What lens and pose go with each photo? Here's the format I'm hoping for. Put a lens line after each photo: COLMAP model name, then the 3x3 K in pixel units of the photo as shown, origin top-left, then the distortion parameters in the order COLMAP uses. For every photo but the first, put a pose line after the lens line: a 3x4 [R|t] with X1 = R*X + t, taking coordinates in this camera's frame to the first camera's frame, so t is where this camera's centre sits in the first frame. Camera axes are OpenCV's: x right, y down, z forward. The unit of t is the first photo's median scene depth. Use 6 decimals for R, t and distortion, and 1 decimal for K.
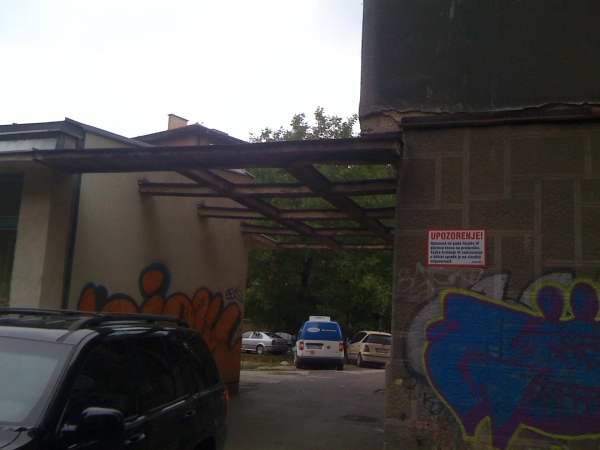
lens RADIAL K [[602.0, 0, 289.8], [0, 602.0, 224.6], [0, 0, 1]] dist [0.088927, -0.273744]
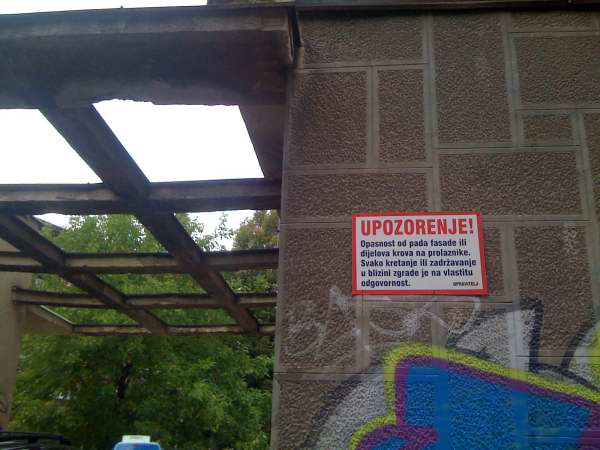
lens RADIAL K [[602.0, 0, 289.8], [0, 602.0, 224.6], [0, 0, 1]] dist [0.088927, -0.273744]
pose [[0.962773, 0.063531, 0.262740, 0.066508], [-0.014203, 0.982535, -0.185533, 0.101203], [-0.269939, 0.174895, 0.946861, 0.598785]]
